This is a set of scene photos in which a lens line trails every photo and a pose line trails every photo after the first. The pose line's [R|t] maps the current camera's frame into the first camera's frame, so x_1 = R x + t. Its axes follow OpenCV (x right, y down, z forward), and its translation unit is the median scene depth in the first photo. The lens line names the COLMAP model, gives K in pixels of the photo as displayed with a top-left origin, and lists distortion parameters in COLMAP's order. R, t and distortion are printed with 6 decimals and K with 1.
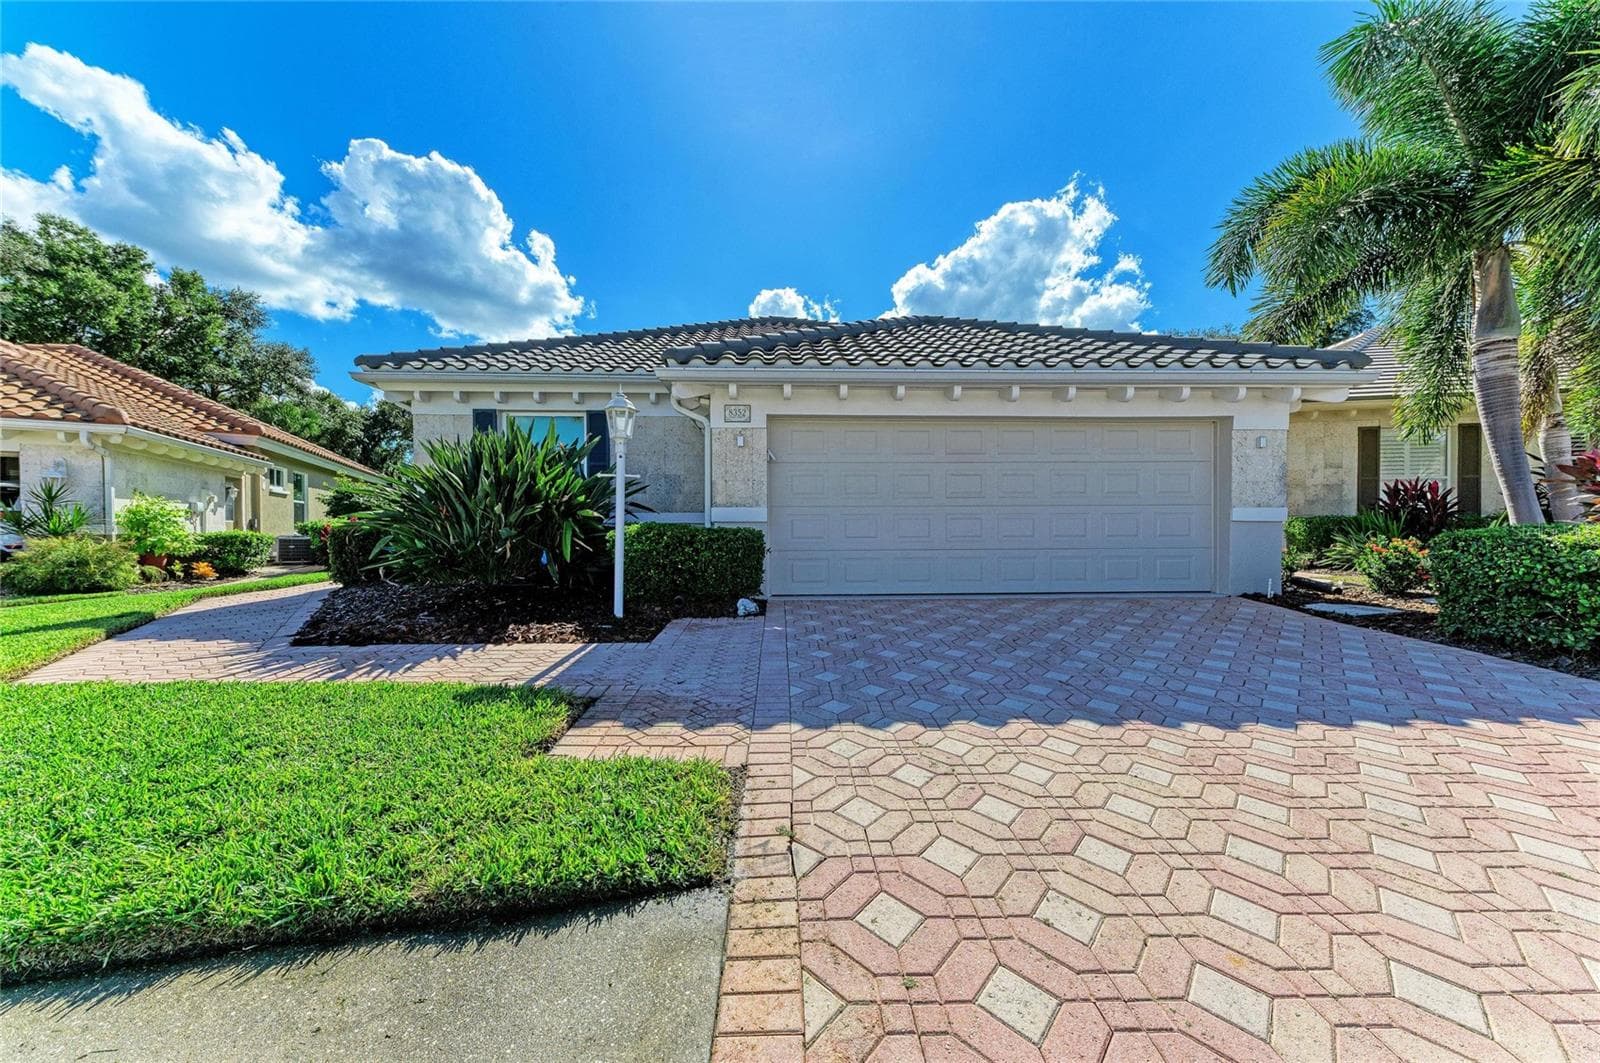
lens RADIAL K [[632.7, 0, 800.0], [0, 632.7, 531.5], [0, 0, 1]] dist [-0.000632, -0.000205]
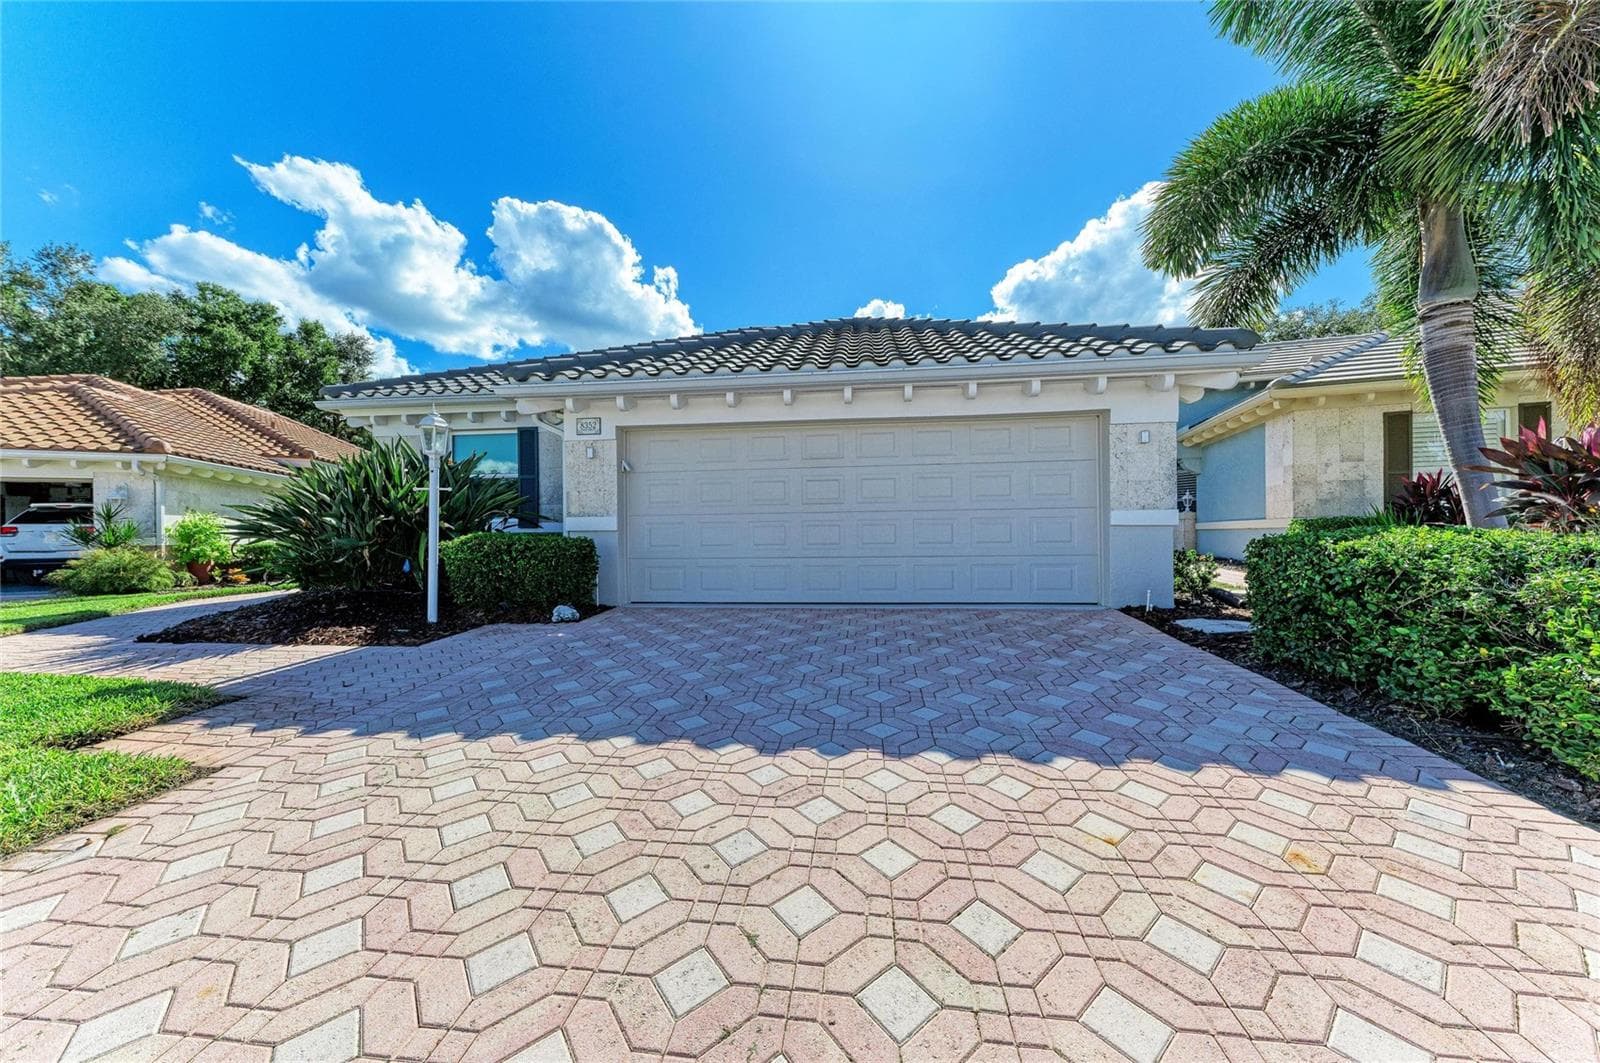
lens RADIAL K [[621.4, 0, 800.0], [0, 621.4, 531.5], [0, 0, 1]] dist [-0.001439, -0.000031]
pose [[0.985495, -0.008659, -0.169481, 0.382776], [0.006950, 0.999919, -0.010673, -0.001031], [0.169559, 0.009340, 0.985476, 0.053719]]
